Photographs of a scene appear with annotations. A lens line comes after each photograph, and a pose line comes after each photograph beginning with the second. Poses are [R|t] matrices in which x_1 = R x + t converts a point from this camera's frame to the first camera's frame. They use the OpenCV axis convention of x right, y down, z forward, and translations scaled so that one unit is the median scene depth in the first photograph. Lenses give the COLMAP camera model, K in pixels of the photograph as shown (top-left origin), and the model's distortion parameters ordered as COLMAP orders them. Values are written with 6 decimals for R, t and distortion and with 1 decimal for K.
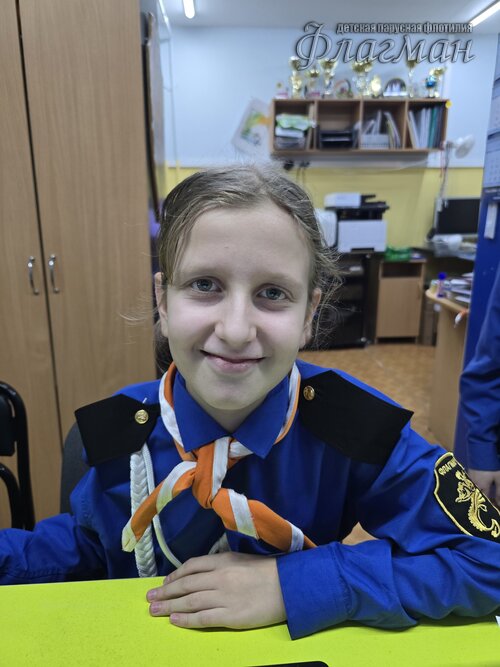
lens RADIAL K [[434.4, 0, 251.6], [0, 434.4, 340.2], [0, 0, 1]] dist [-0.004363, -0.031127]
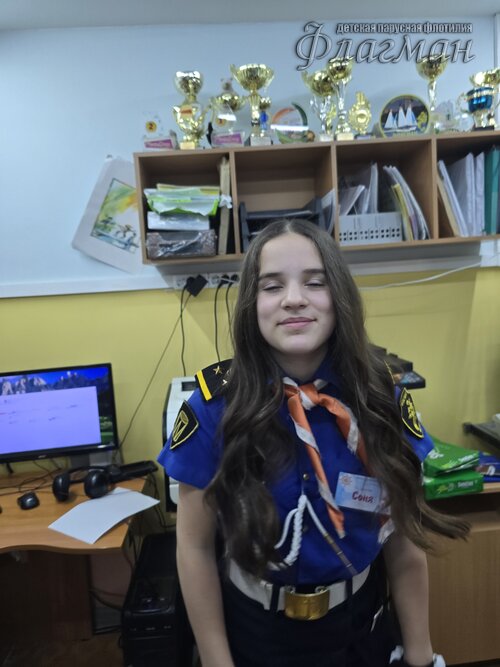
lens RADIAL K [[434.4, 0, 246.8], [0, 434.4, 336.9], [0, 0, 1]] dist [-0.004363, -0.031127]
pose [[0.998205, -0.053637, -0.026658, 0.163367], [0.048797, 0.986339, -0.157333, -0.284324], [0.034733, 0.155750, 0.987186, 0.569201]]
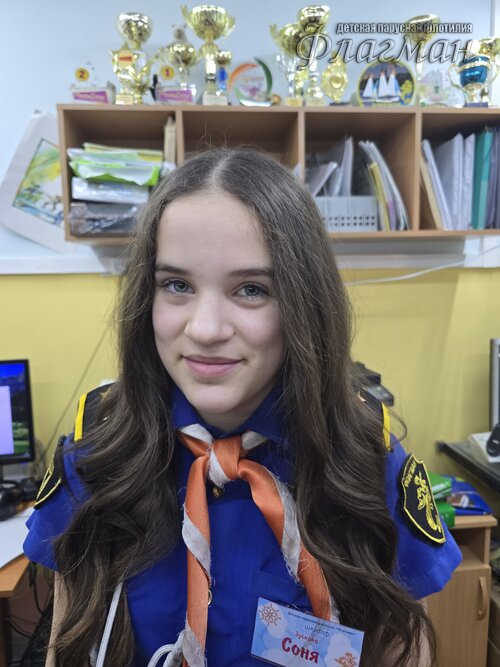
lens RADIAL K [[434.4, 0, 254.2], [0, 434.4, 340.1], [0, 0, 1]] dist [-0.004363, -0.031127]
pose [[0.999488, -0.011464, 0.029862, 0.197125], [0.015434, 0.990546, -0.136312, -0.298875], [-0.028017, 0.136703, 0.990216, 0.640148]]
